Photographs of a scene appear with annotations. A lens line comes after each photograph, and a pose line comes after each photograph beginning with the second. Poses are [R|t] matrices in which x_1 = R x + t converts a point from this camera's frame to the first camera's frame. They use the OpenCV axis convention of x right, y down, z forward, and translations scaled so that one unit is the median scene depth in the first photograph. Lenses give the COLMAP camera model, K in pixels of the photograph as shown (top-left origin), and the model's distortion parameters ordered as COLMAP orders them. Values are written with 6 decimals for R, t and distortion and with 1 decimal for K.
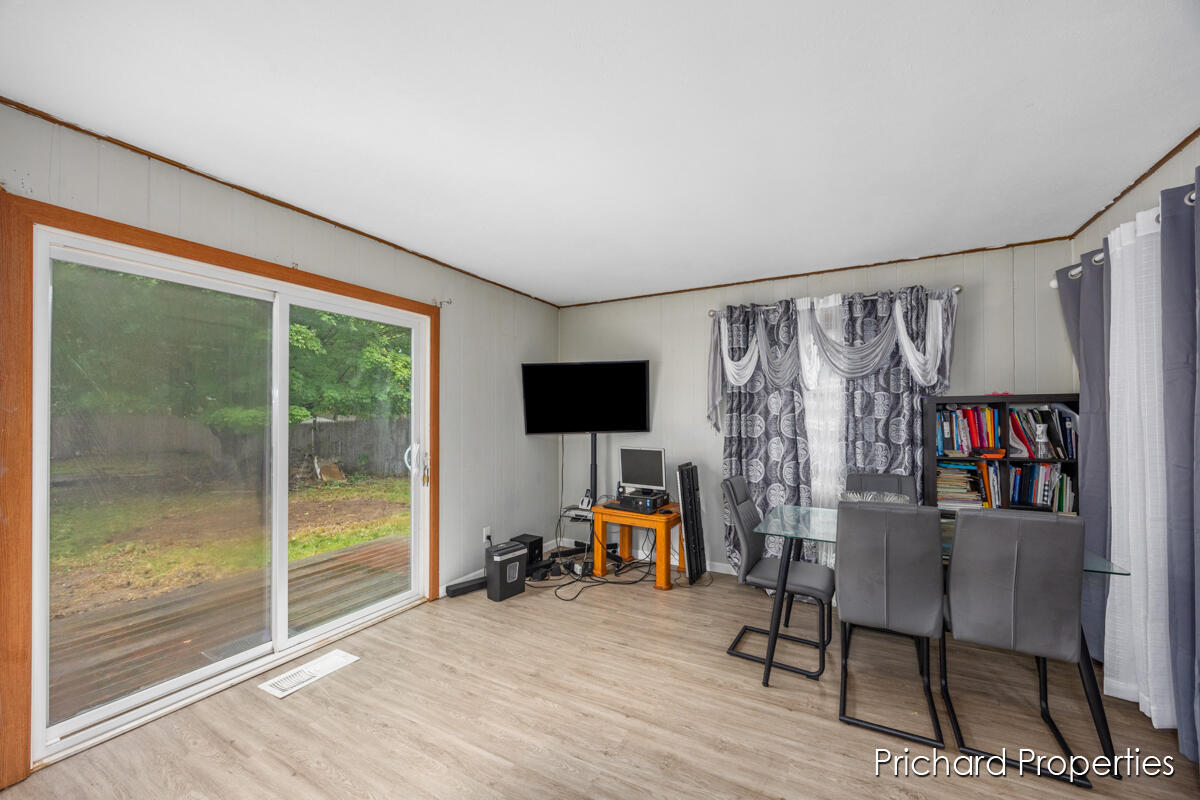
lens RADIAL K [[465.0, 0, 609.1], [0, 465.0, 415.7], [0, 0, 1]] dist [-0.000698, 0.000024]
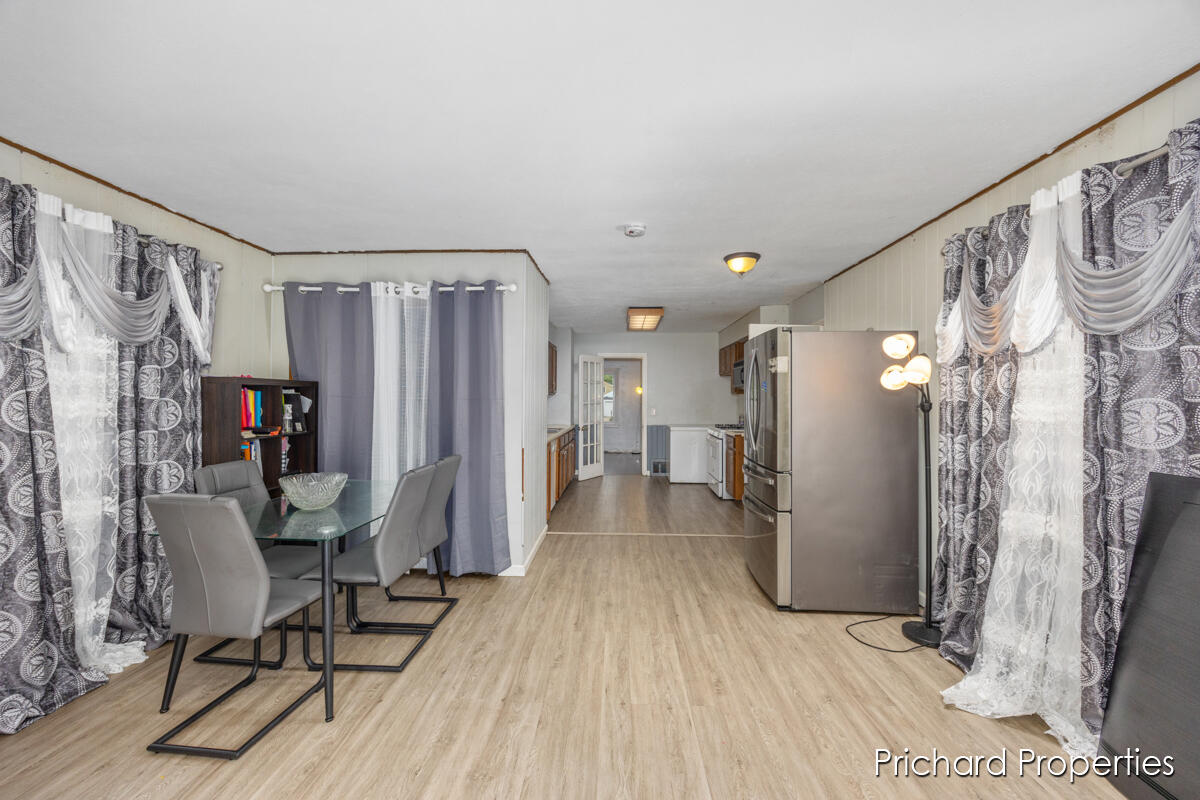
lens RADIAL K [[465.0, 0, 606.3], [0, 465.0, 401.2], [0, 0, 1]] dist [-0.000698, 0.000024]
pose [[-0.446821, 0.000100, 0.894624, -0.389957], [-0.009733, 0.999940, -0.004973, 0.004474], [-0.894571, -0.010929, -0.446793, 0.578597]]
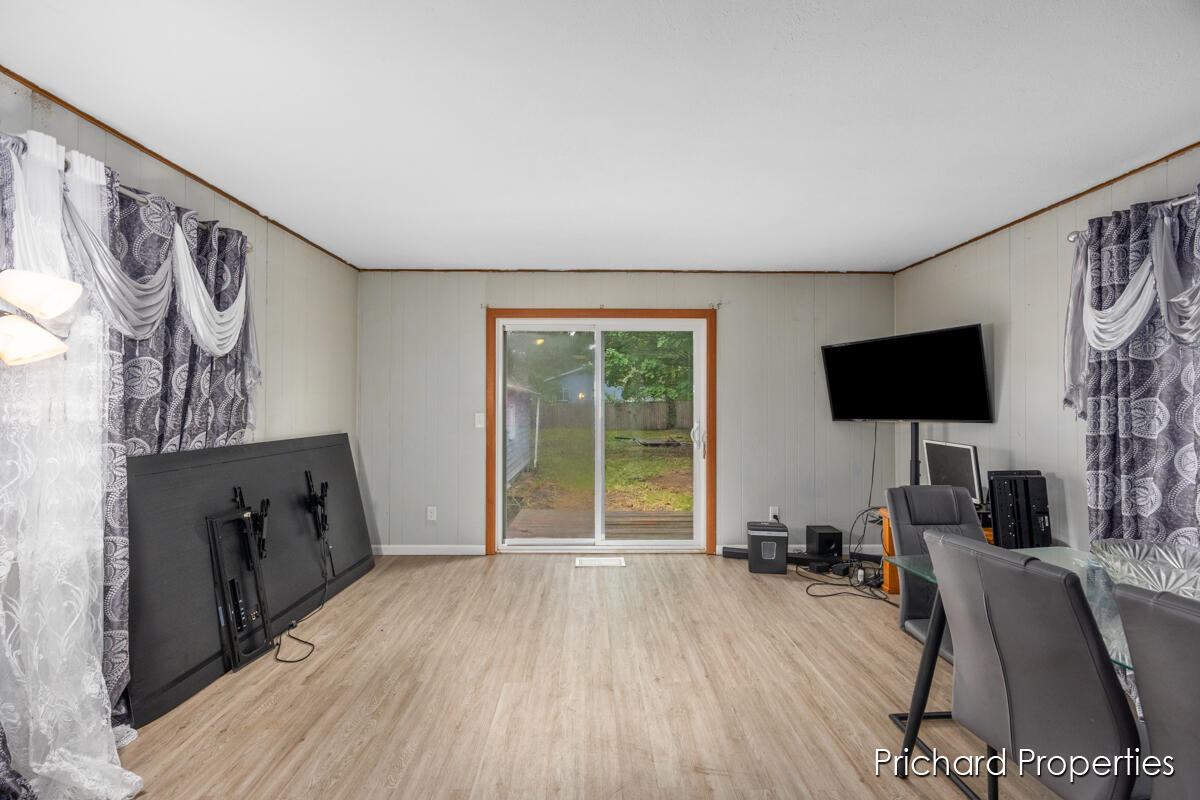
lens RADIAL K [[465.0, 0, 581.6], [0, 465.0, 398.9], [0, 0, 1]] dist [-0.000698, 0.000024]
pose [[0.473537, -0.004971, -0.880760, 0.482230], [-0.001076, 0.999980, -0.006223, 0.002912], [0.880773, 0.003895, 0.473522, 0.126356]]
